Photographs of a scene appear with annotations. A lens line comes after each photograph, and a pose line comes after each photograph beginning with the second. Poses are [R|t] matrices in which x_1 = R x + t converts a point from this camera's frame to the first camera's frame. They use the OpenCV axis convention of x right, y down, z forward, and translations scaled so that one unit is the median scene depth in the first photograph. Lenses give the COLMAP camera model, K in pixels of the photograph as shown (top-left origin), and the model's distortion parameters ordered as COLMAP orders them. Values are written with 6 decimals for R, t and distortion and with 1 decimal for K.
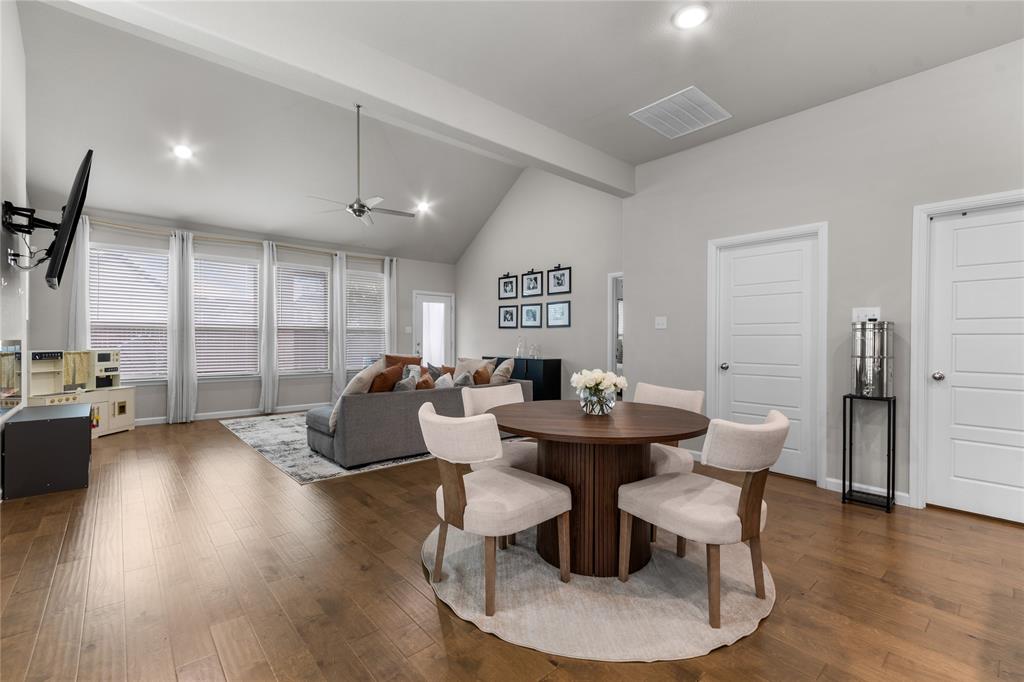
lens RADIAL K [[452.3, 0, 511.9], [0, 452.3, 340.6], [0, 0, 1]] dist [0.001753, 0.000109]
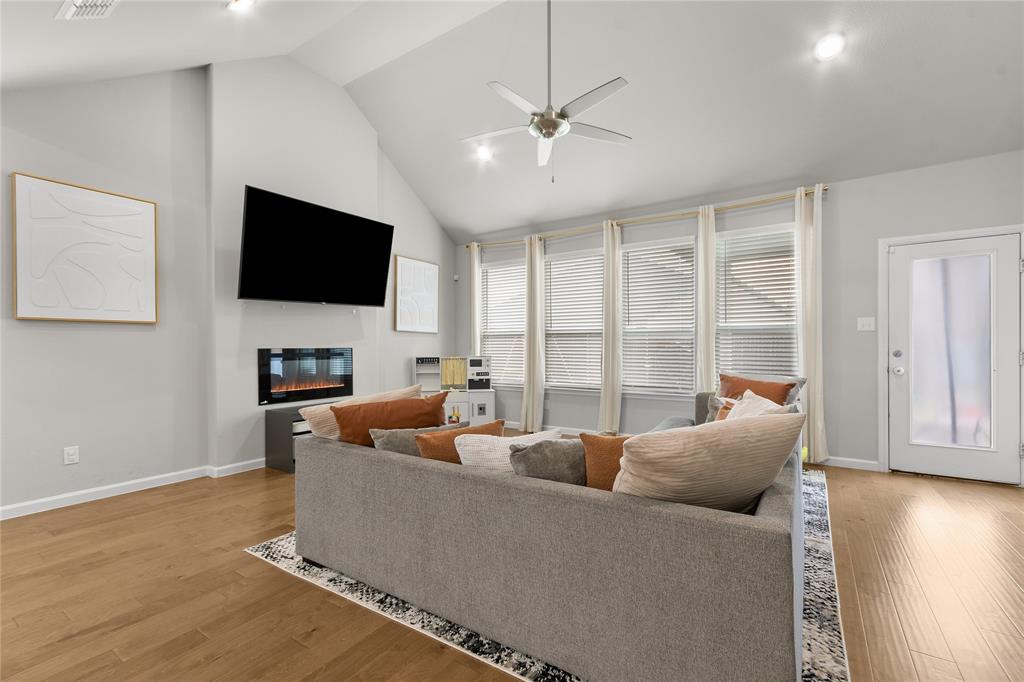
lens RADIAL K [[446.0, 0, 514.1], [0, 446.0, 347.7], [0, 0, 1]] dist [0.005060, 0.000165]
pose [[0.263087, -0.003440, -0.964766, 0.184237], [0.004609, 0.999987, -0.002308, 0.001416], [0.964761, -0.003839, 0.263099, 0.694236]]
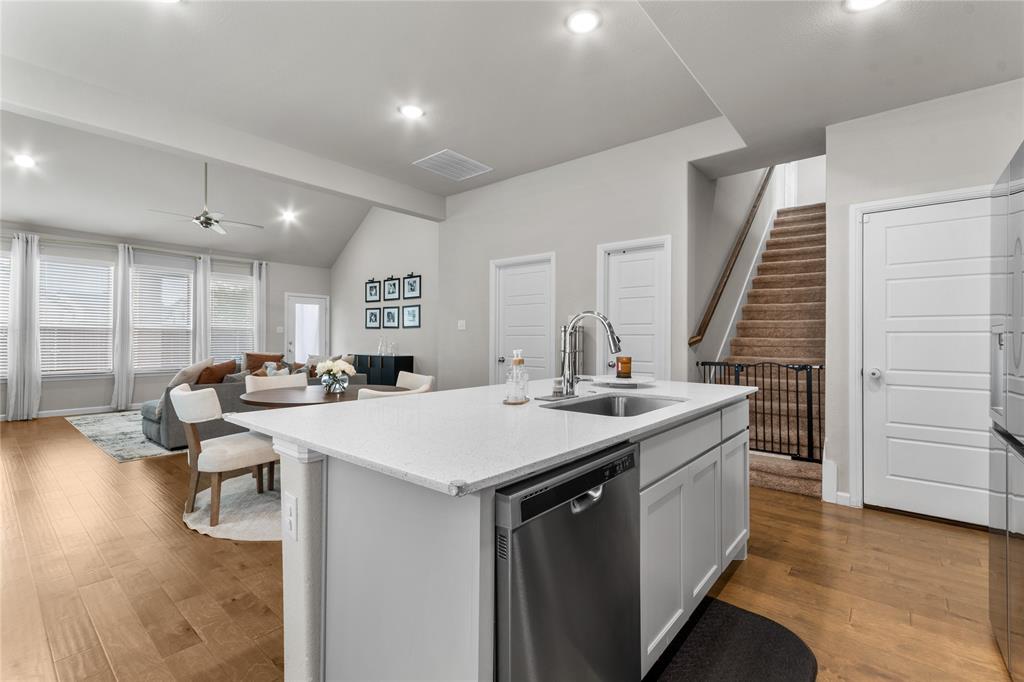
lens RADIAL K [[457.0, 0, 515.9], [0, 457.0, 332.2], [0, 0, 1]] dist [0.000591, -0.000756]
pose [[0.988299, 0.001965, 0.152515, 0.210133], [0.000681, 0.999850, -0.017297, 0.001377], [-0.152526, 0.017198, 0.988150, -0.189204]]
